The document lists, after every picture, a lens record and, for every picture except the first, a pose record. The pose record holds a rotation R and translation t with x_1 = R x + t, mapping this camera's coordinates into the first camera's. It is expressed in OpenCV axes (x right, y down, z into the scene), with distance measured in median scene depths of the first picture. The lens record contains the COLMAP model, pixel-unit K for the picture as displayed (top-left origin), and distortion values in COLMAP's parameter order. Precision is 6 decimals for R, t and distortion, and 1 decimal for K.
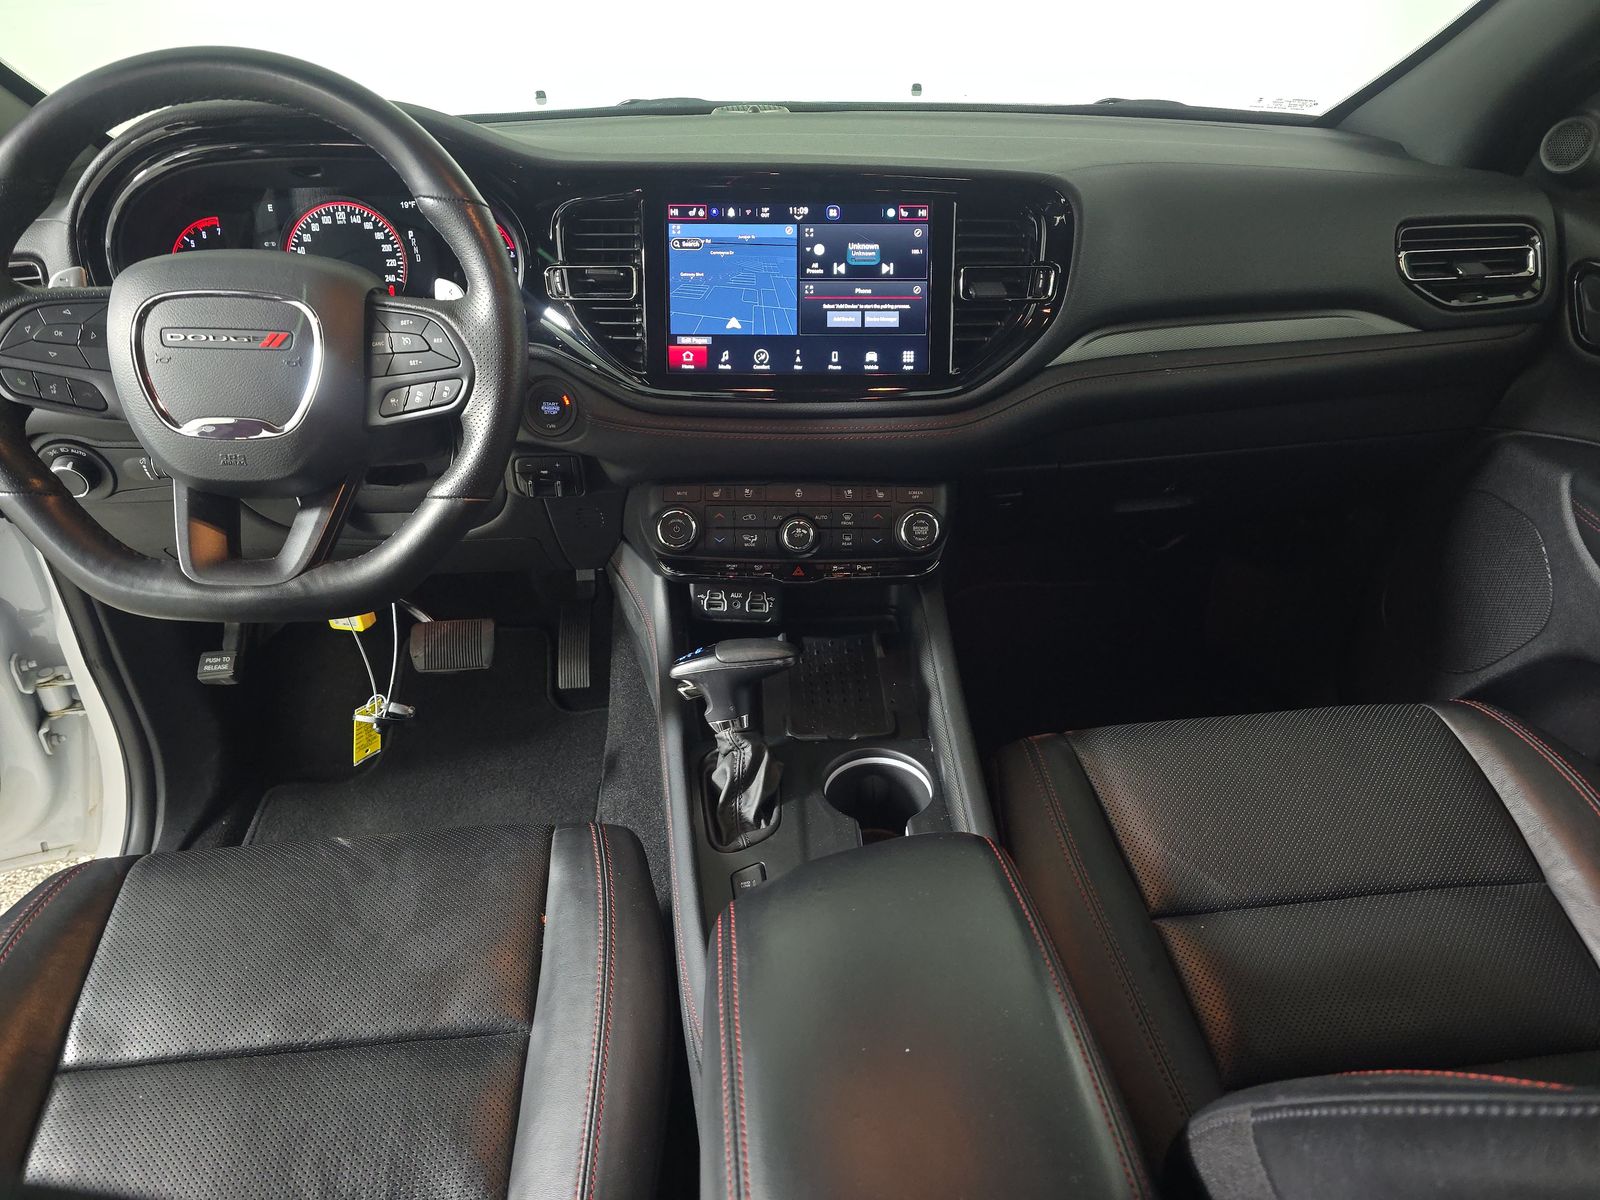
lens RADIAL K [[1038.8, 0, 800.0], [0, 1038.8, 600.0], [0, 0, 1]] dist [0.053822, -0.045242]
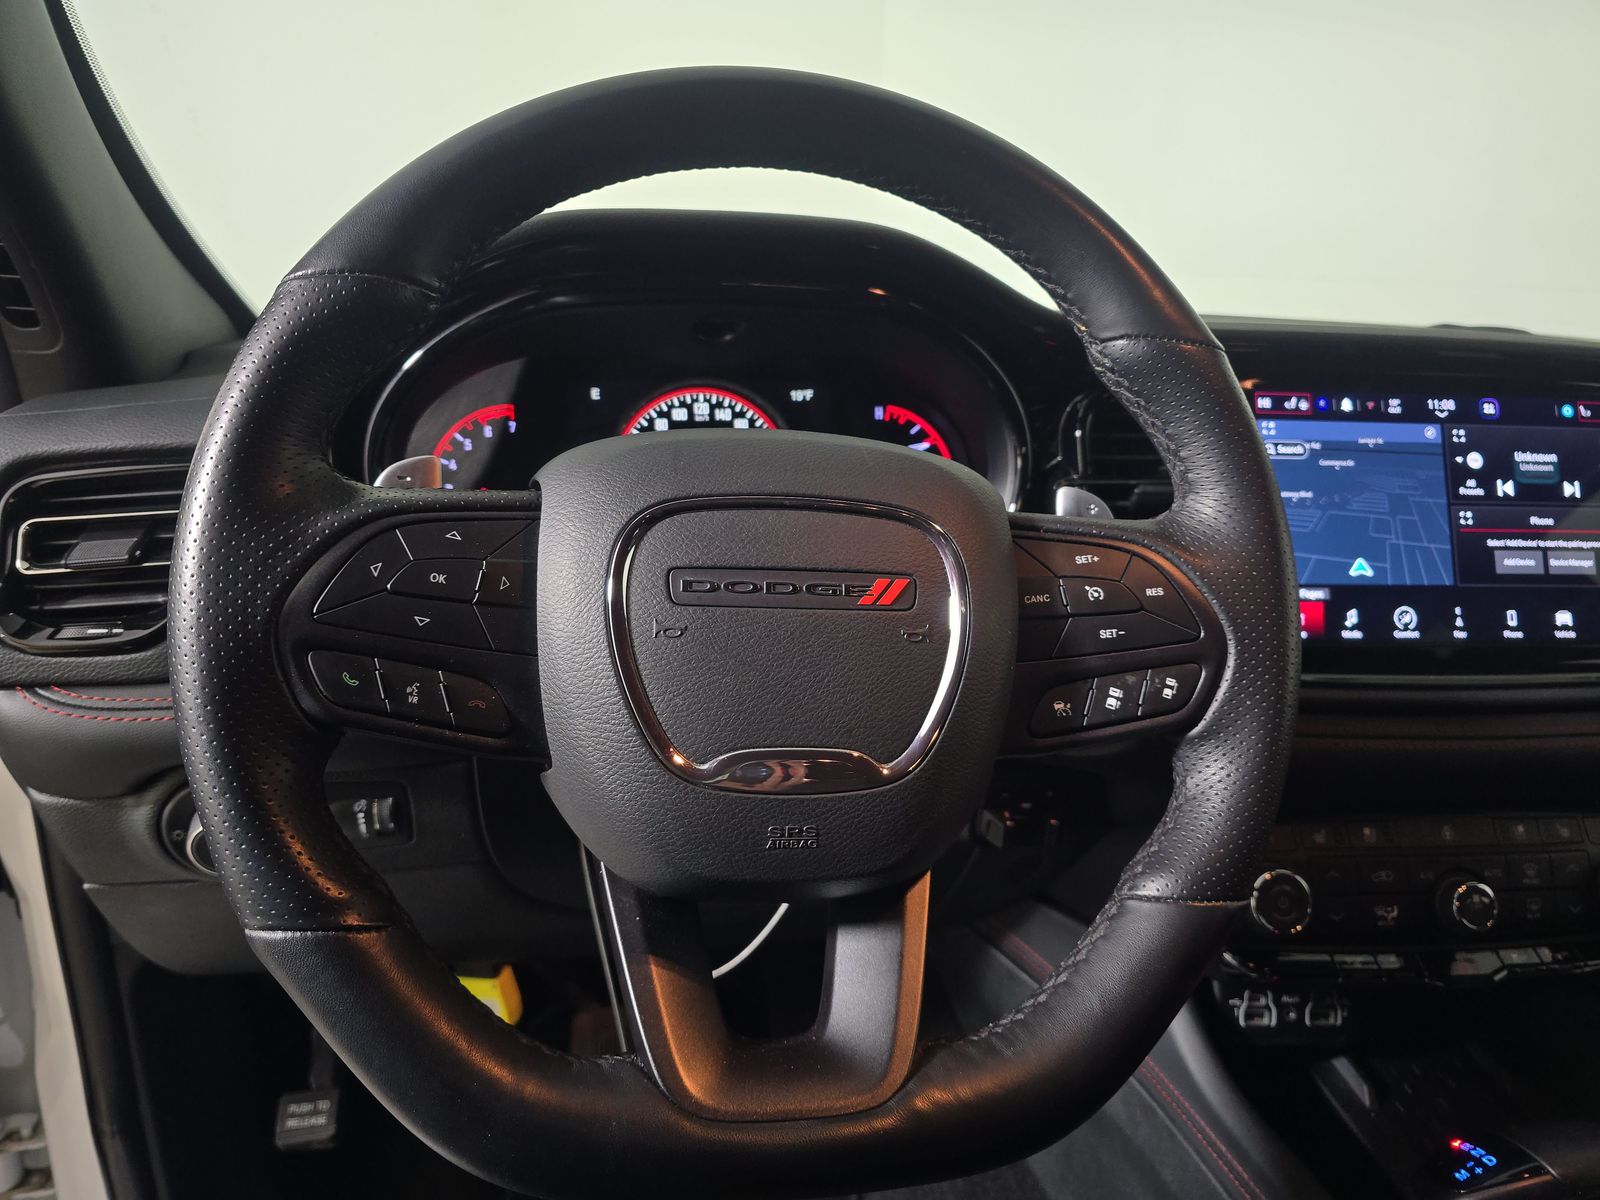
lens RADIAL K [[1065.0, 0, 800.0], [0, 1065.0, 600.0], [0, 0, 1]] dist [0.030863, -0.049023]
pose [[0.993570, 0.000868, 0.113220, -0.476550], [0.026828, 0.969687, -0.242872, -0.097905], [-0.109999, 0.244348, 0.963428, 0.418049]]
